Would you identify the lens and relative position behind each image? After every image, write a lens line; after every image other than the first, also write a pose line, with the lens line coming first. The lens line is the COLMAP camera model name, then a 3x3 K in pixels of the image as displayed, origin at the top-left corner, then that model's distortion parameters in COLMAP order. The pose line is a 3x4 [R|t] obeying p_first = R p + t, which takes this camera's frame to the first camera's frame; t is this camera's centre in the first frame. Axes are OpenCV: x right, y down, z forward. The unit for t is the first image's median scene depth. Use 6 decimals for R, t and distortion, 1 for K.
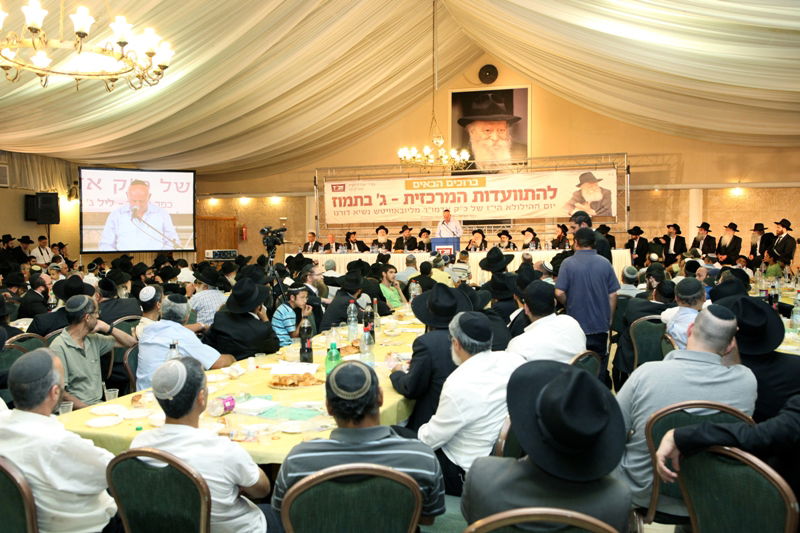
lens RADIAL K [[777.3, 0, 396.3], [0, 777.3, 269.0], [0, 0, 1]] dist [-0.053703, 0.000000]
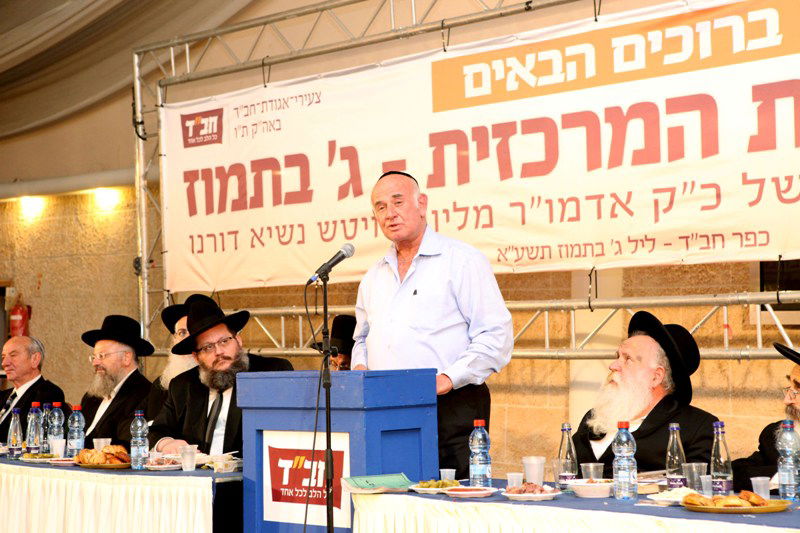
lens RADIAL K [[1501.2, 0, 401.6], [0, 1501.2, 266.3], [0, 0, 1]] dist [0.142135, 0.000000]
pose [[0.901213, -0.012687, -0.433190, 0.170213], [-0.023482, 0.996674, -0.078041, -0.035883], [0.432739, 0.080503, 0.897917, 0.689096]]
